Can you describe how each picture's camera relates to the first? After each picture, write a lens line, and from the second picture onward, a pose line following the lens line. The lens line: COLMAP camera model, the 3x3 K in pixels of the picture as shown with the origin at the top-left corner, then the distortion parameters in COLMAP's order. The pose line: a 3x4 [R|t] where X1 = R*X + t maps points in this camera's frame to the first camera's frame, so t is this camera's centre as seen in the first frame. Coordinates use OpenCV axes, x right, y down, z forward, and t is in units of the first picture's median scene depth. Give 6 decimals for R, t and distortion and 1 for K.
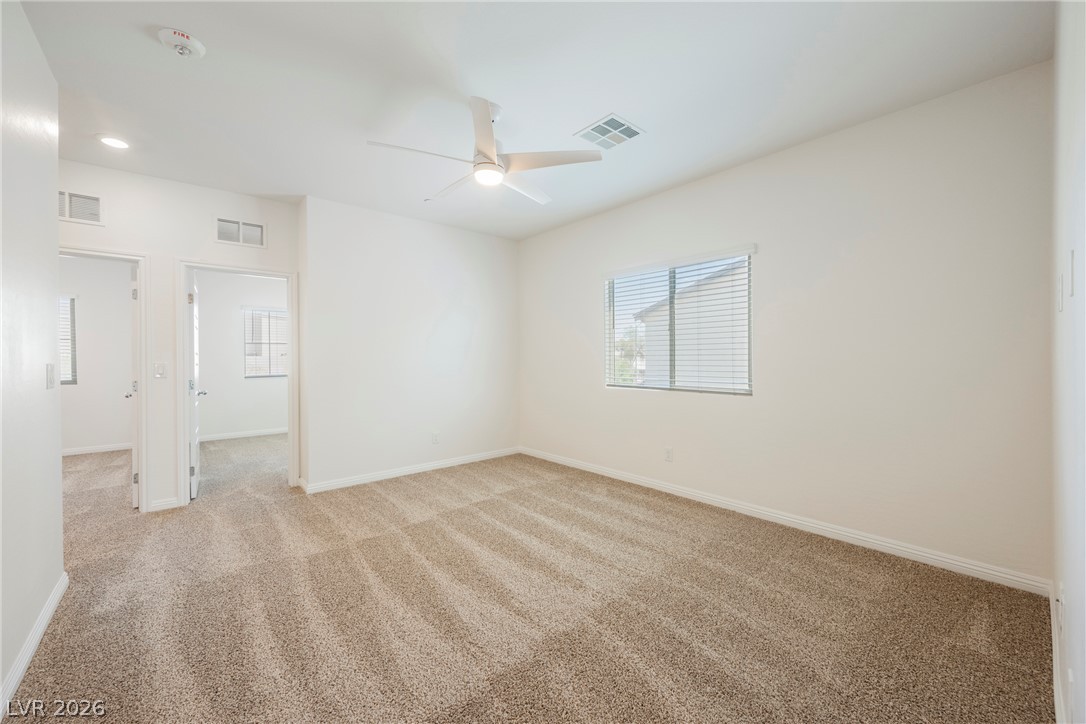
lens RADIAL K [[422.6, 0, 545.2], [0, 422.6, 361.1], [0, 0, 1]] dist [-0.000190, 0.000008]
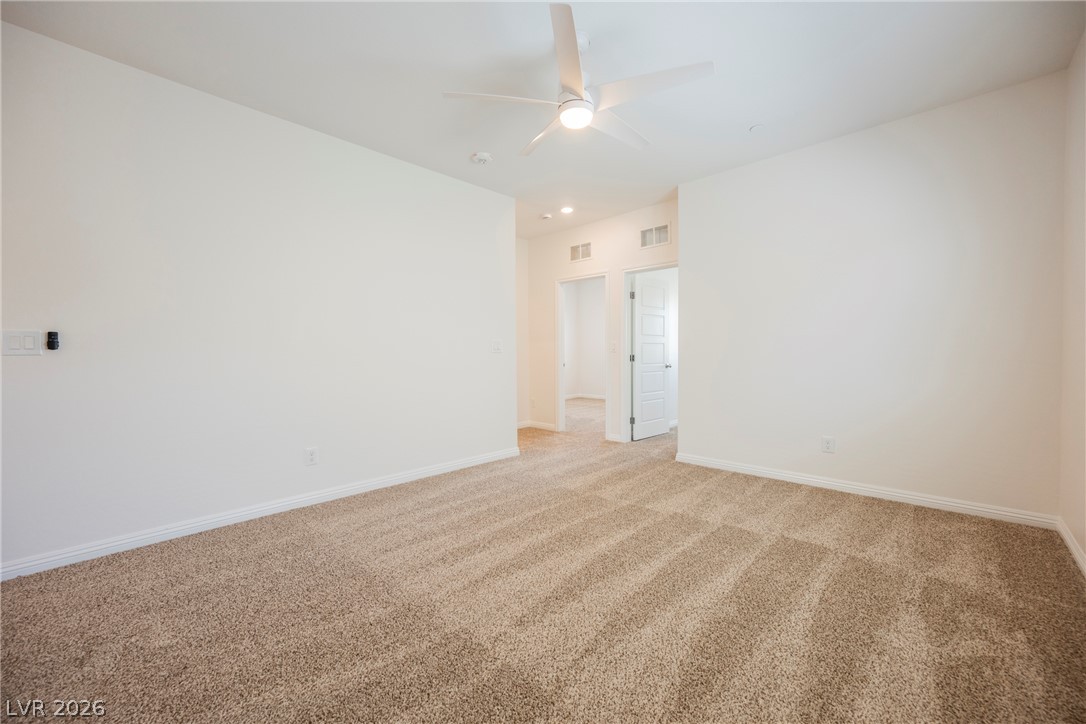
lens RADIAL K [[422.6, 0, 545.2], [0, 422.6, 361.1], [0, 0, 1]] dist [-0.000190, 0.000008]
pose [[0.081978, 0.020204, -0.996429, 0.558455], [0.000196, 0.999794, 0.020288, 0.040417], [0.996634, -0.001858, 0.081957, 0.665319]]
